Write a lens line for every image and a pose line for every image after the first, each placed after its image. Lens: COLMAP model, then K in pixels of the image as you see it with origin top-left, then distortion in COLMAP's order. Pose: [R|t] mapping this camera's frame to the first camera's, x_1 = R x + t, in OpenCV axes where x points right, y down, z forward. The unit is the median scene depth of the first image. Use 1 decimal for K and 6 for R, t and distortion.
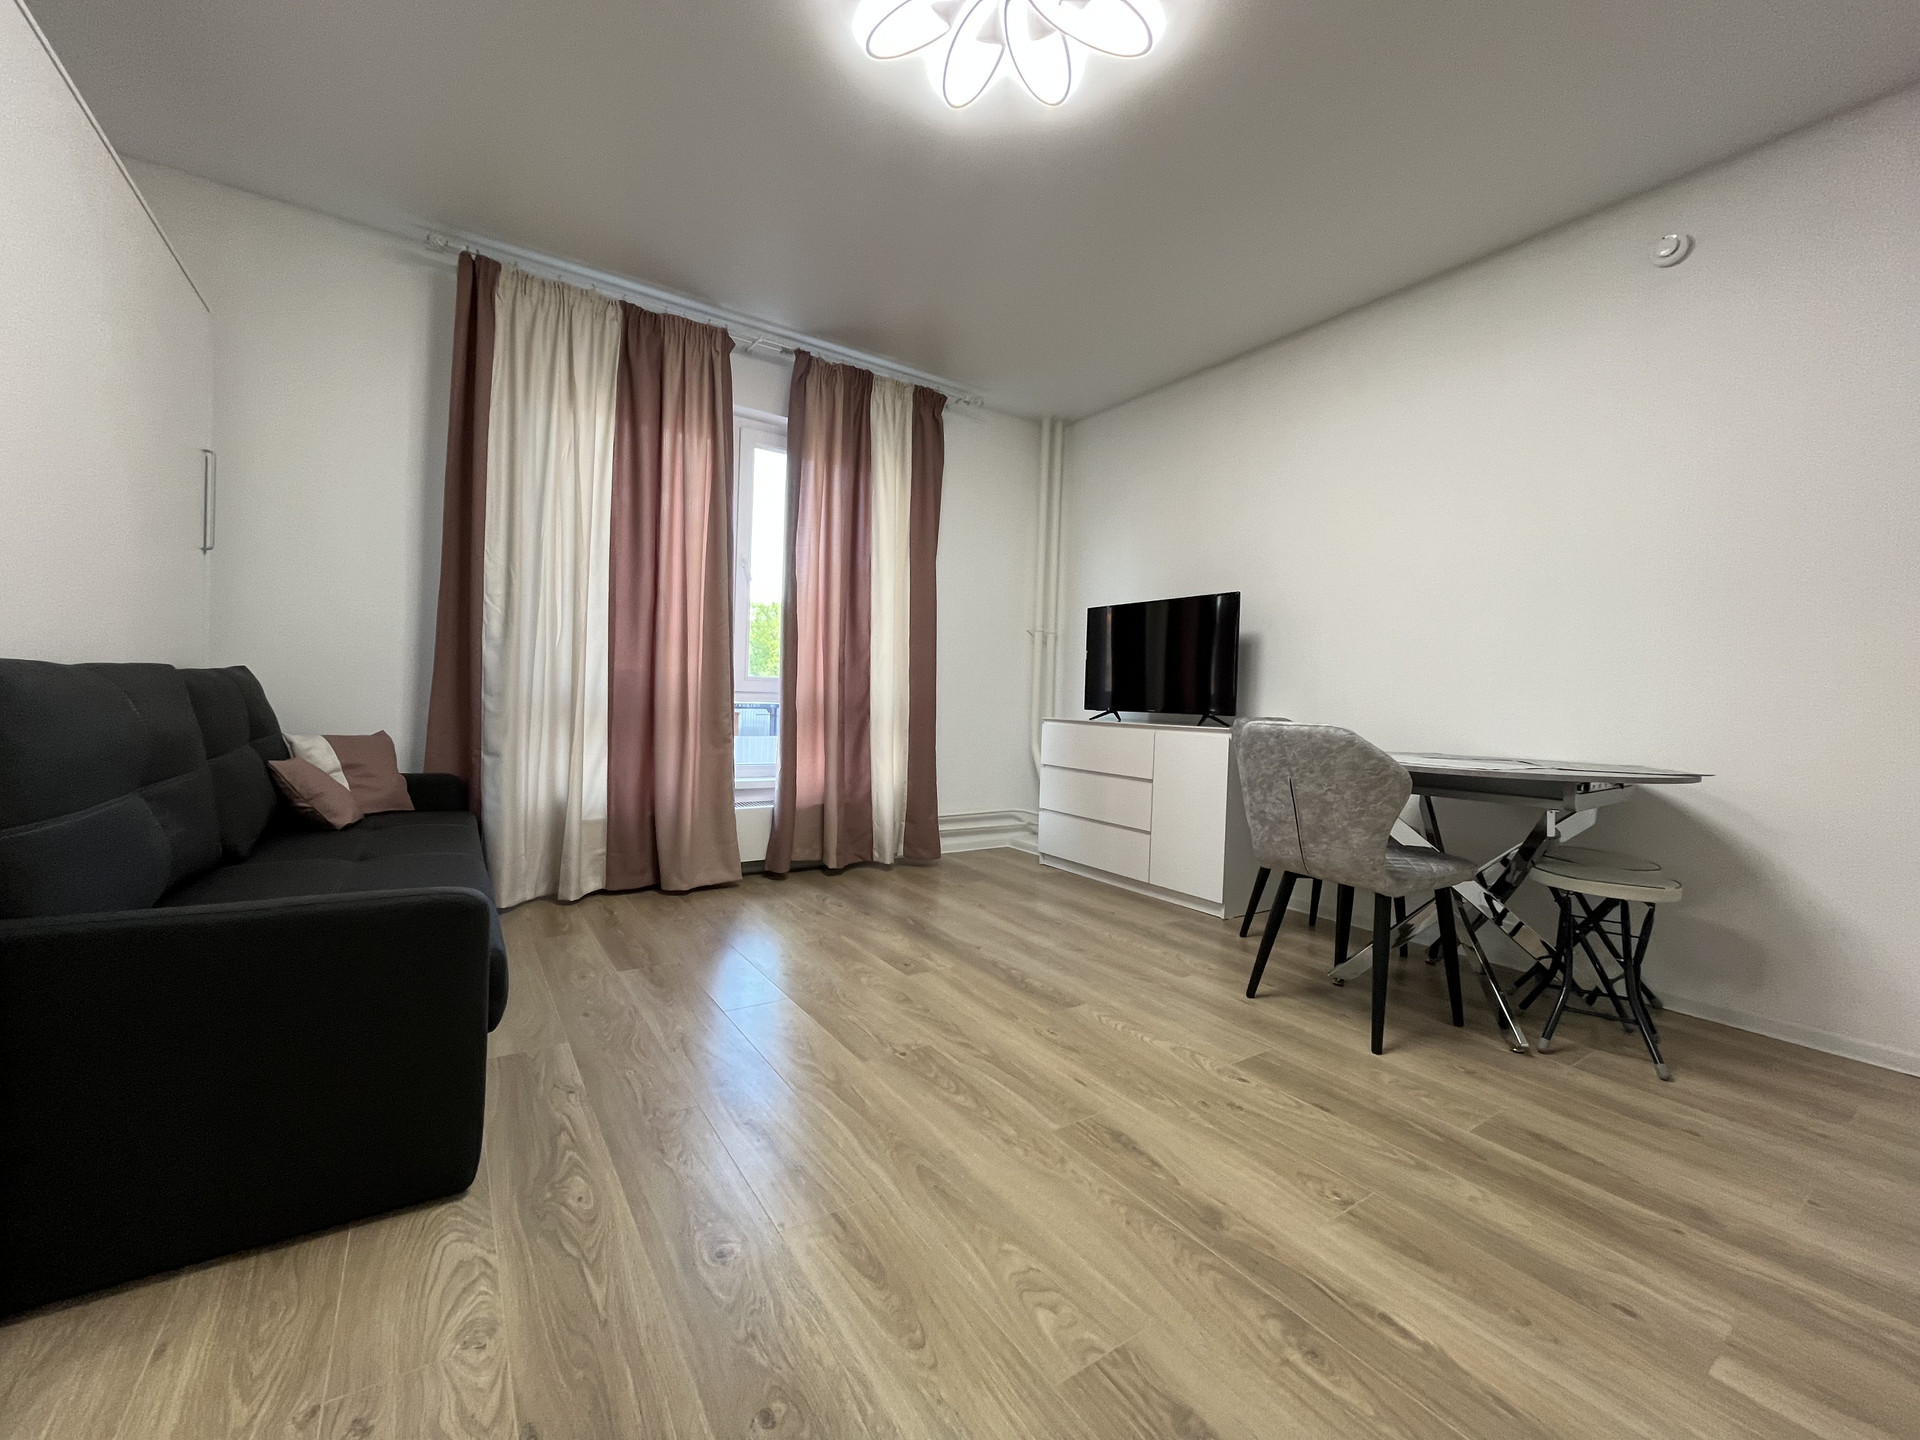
lens RADIAL K [[770.7, 0, 957.9], [0, 770.7, 711.3], [0, 0, 1]] dist [-0.005797, 0.001380]
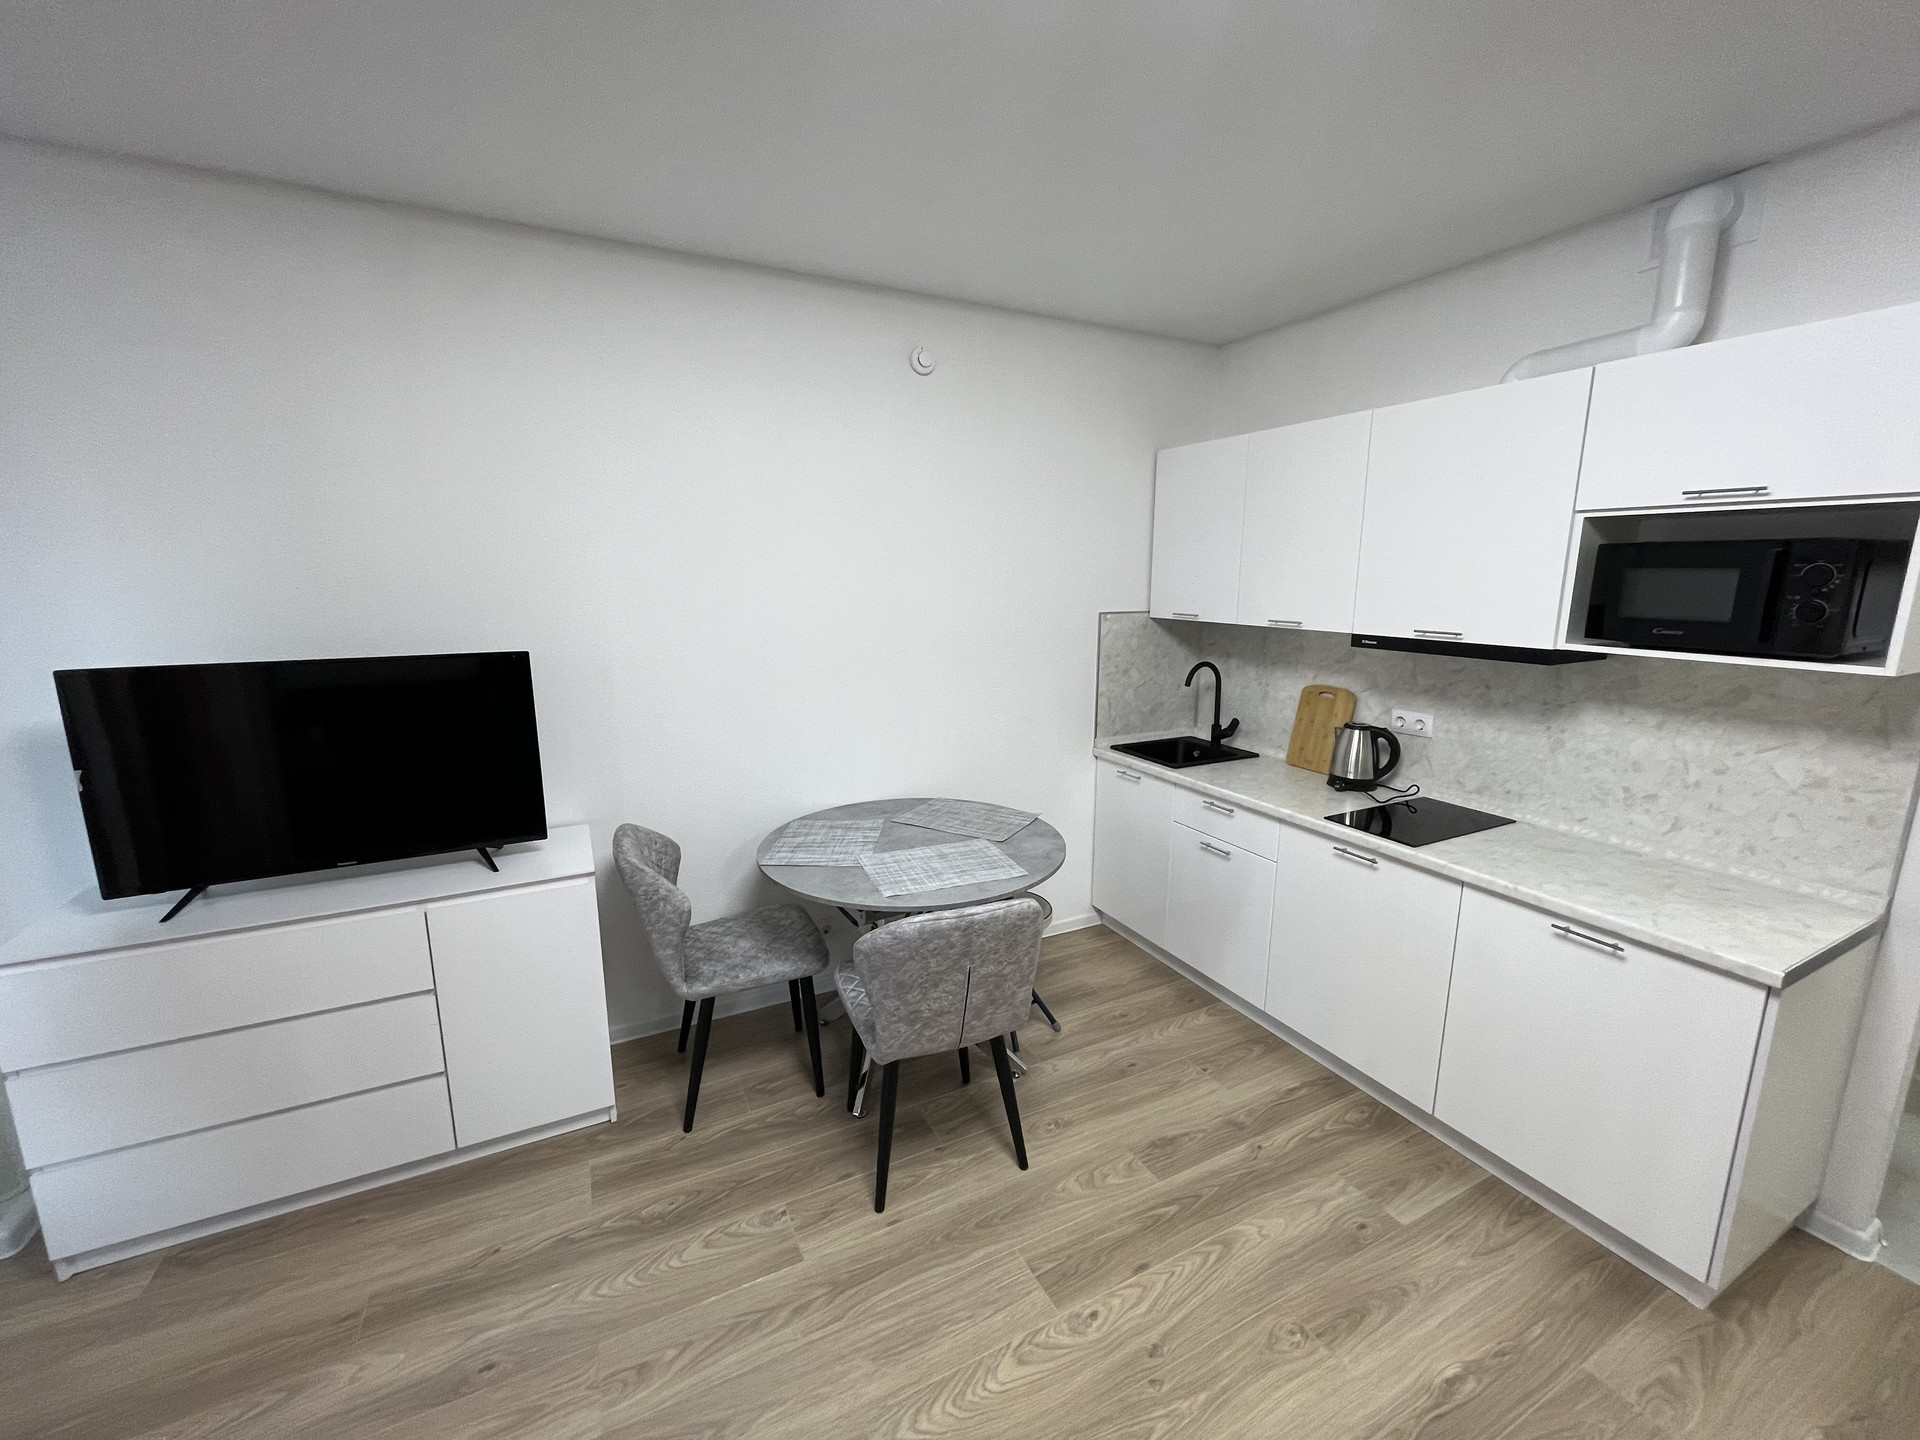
lens RADIAL K [[770.7, 0, 955.0], [0, 770.7, 715.9], [0, 0, 1]] dist [-0.005797, 0.001380]
pose [[0.128055, -0.215202, 0.968137, -0.378079], [0.018015, 0.976518, 0.214682, -0.413228], [-0.991603, -0.010050, 0.128925, 1.017983]]
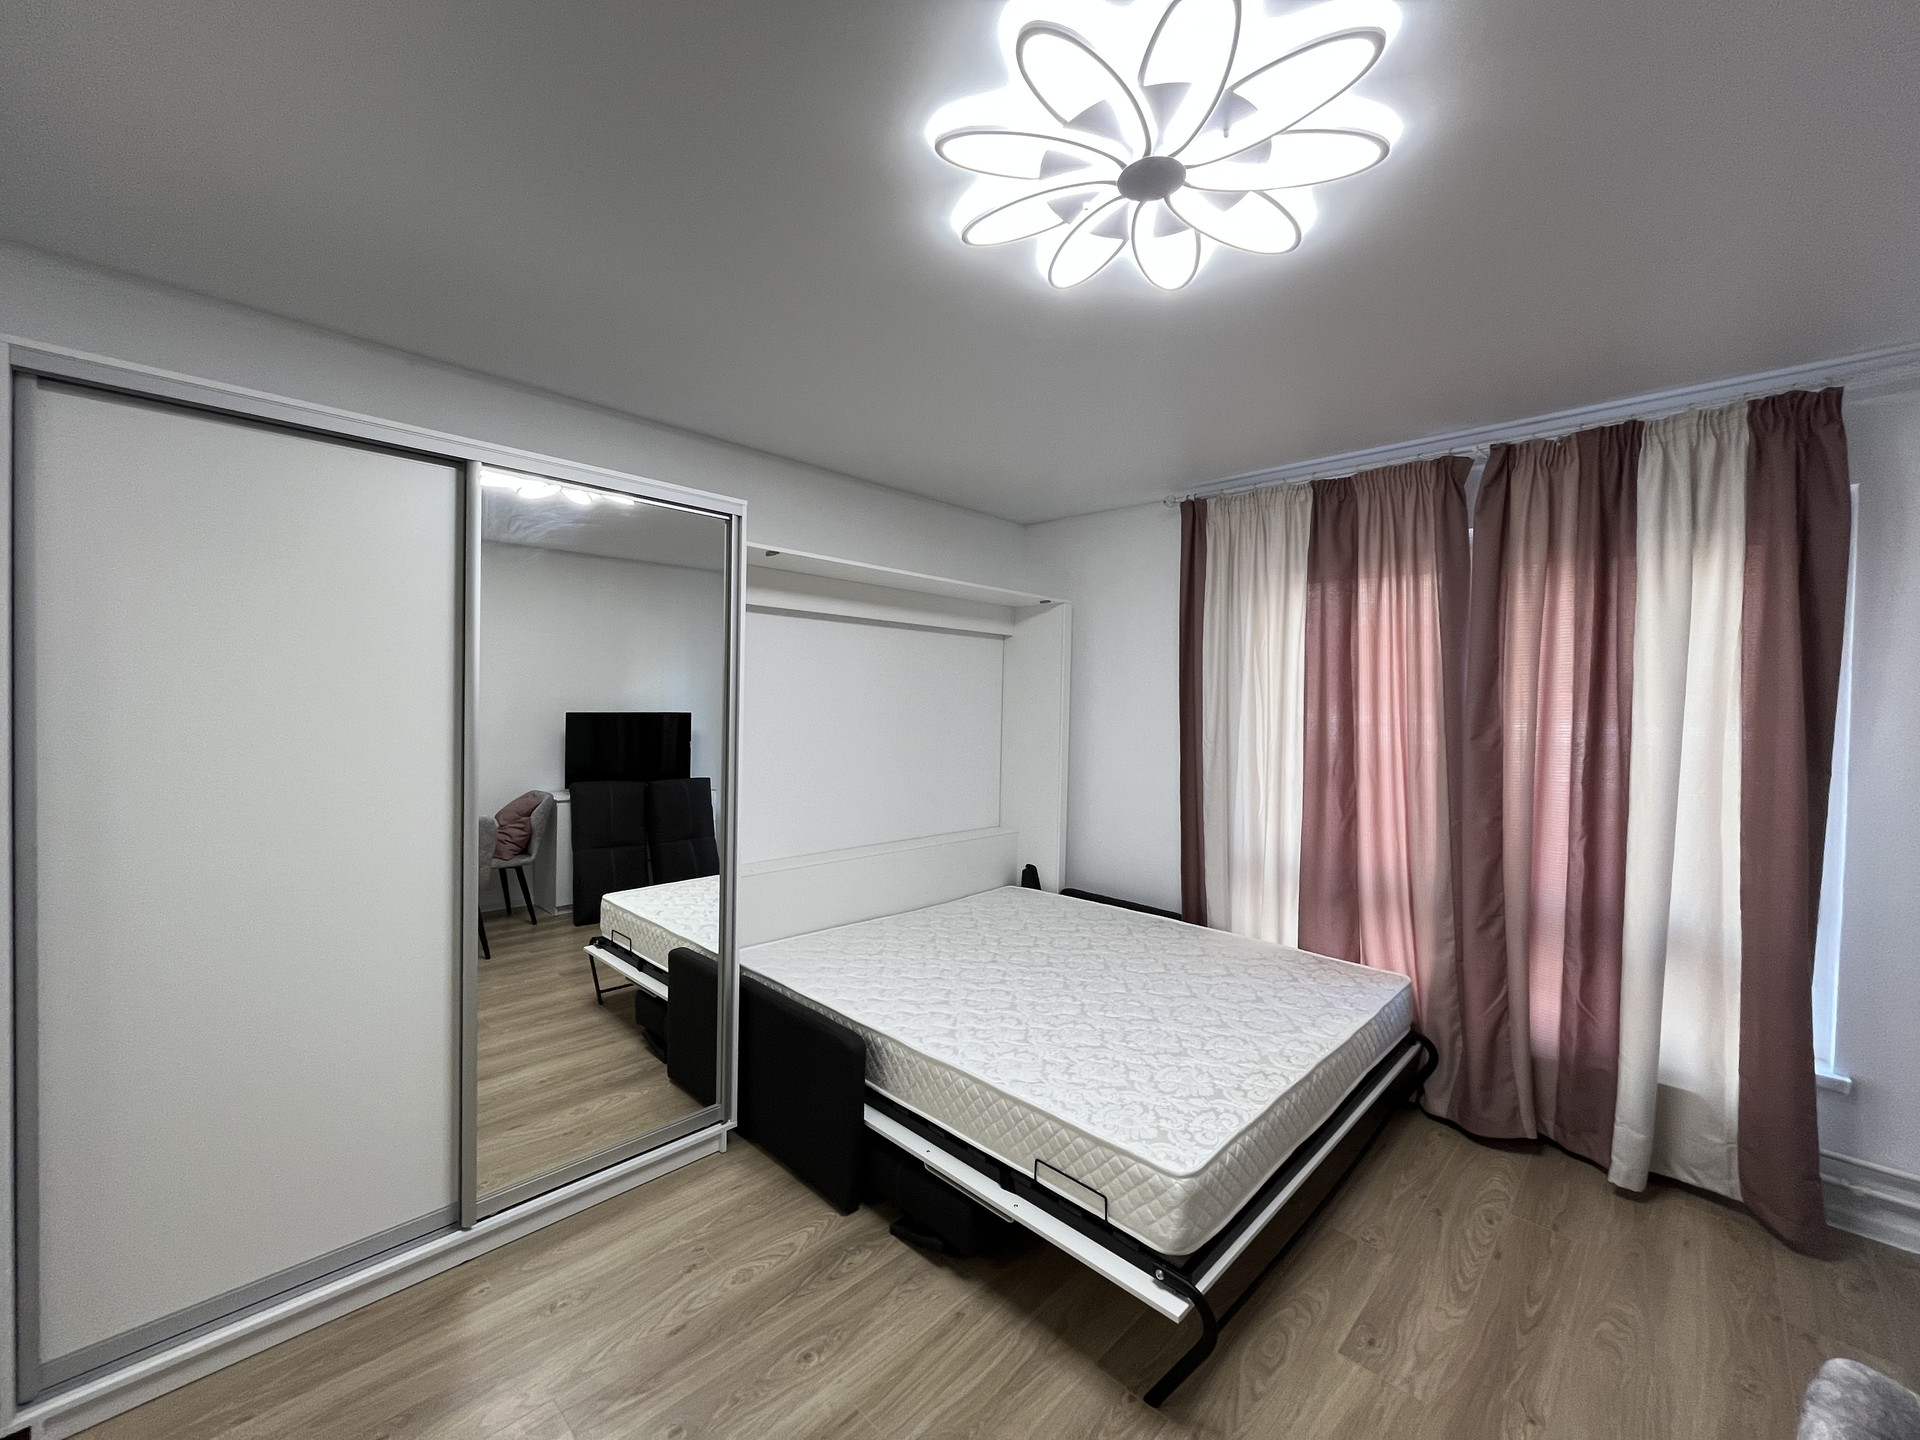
lens RADIAL K [[770.7, 0, 954.8], [0, 770.7, 709.6], [0, 0, 1]] dist [-0.005797, 0.001380]
pose [[0.201672, -0.015883, -0.979324, 0.773755], [-0.029325, 0.999322, -0.022246, -0.326531], [0.979014, 0.033205, 0.201069, 0.597517]]
